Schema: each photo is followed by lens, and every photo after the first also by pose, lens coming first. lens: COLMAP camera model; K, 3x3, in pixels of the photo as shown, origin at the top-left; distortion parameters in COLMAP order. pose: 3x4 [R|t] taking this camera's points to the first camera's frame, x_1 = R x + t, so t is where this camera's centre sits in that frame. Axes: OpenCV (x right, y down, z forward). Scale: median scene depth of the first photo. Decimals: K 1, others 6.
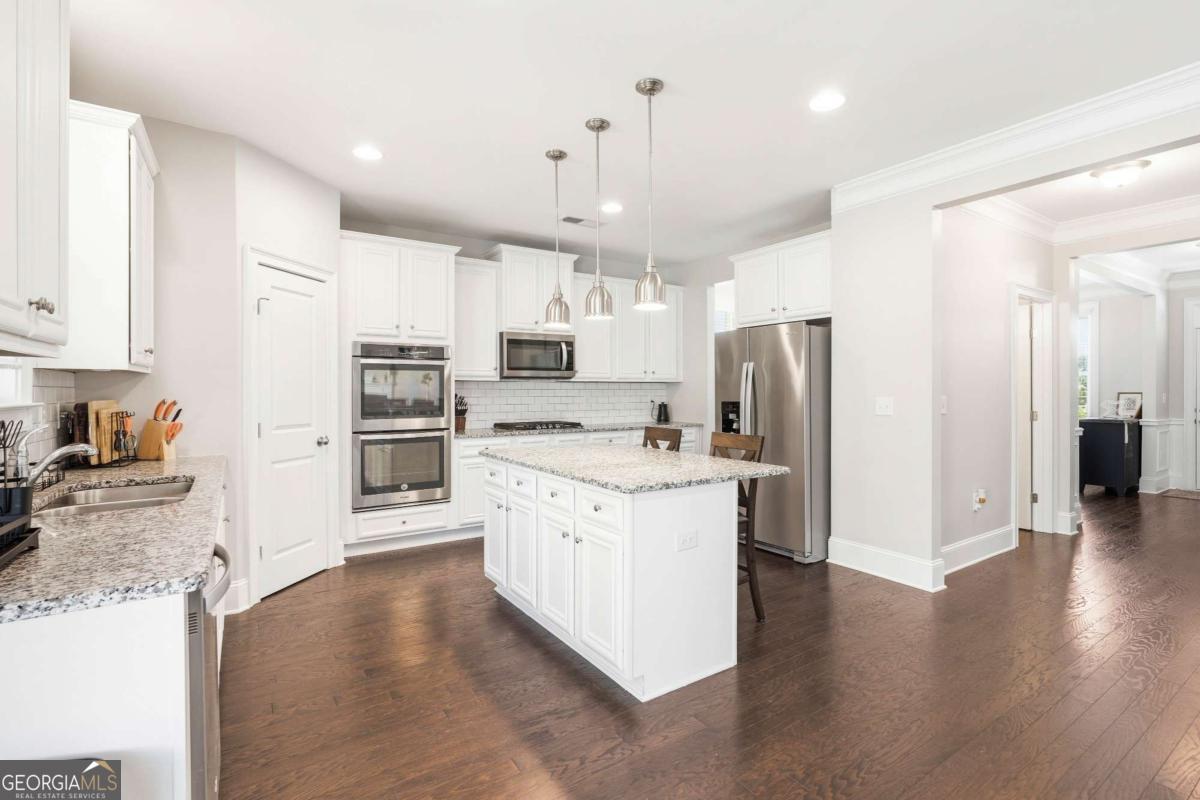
lens RADIAL K [[552.6, 0, 604.0], [0, 552.6, 395.5], [0, 0, 1]] dist [0.009449, 0.000832]
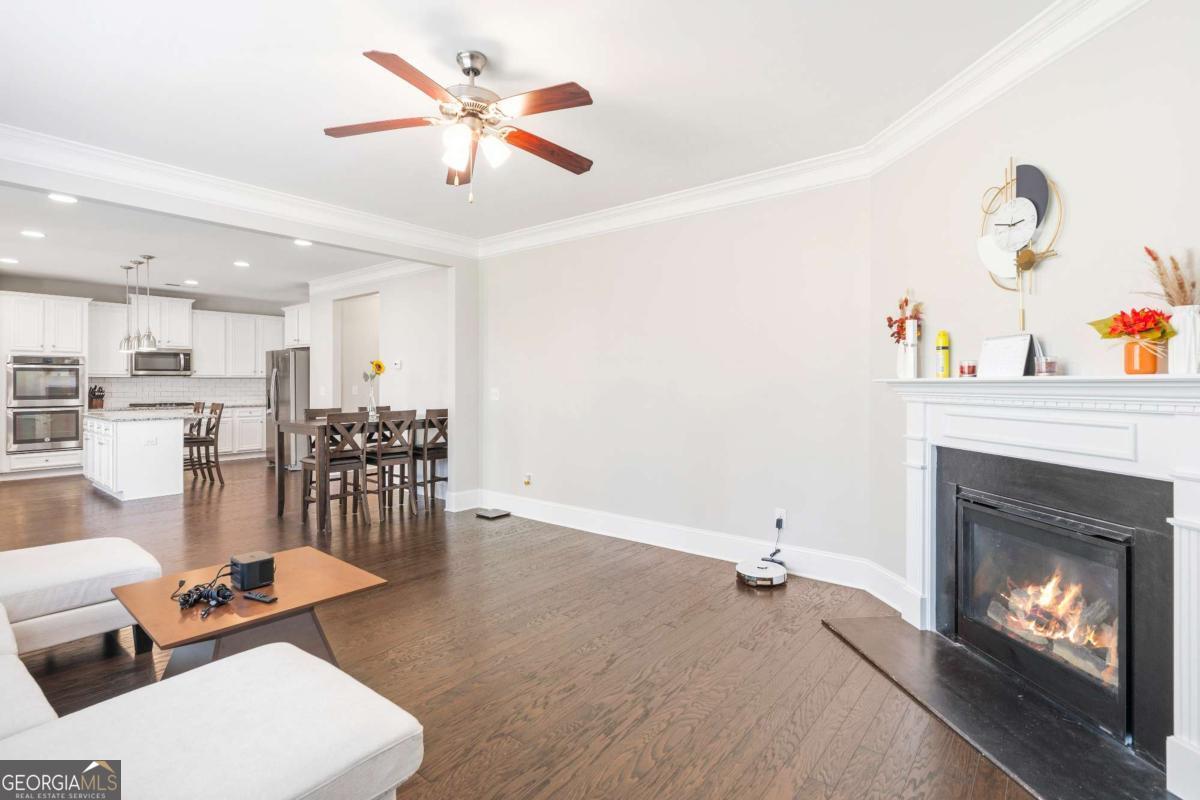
lens RADIAL K [[552.6, 0, 573.7], [0, 552.6, 379.0], [0, 0, 1]] dist [0.009449, 0.000832]
pose [[0.959795, -0.001230, 0.280700, 0.640943], [0.005330, 0.999890, -0.013844, 0.008596], [-0.280652, 0.014783, 0.959696, -0.992299]]
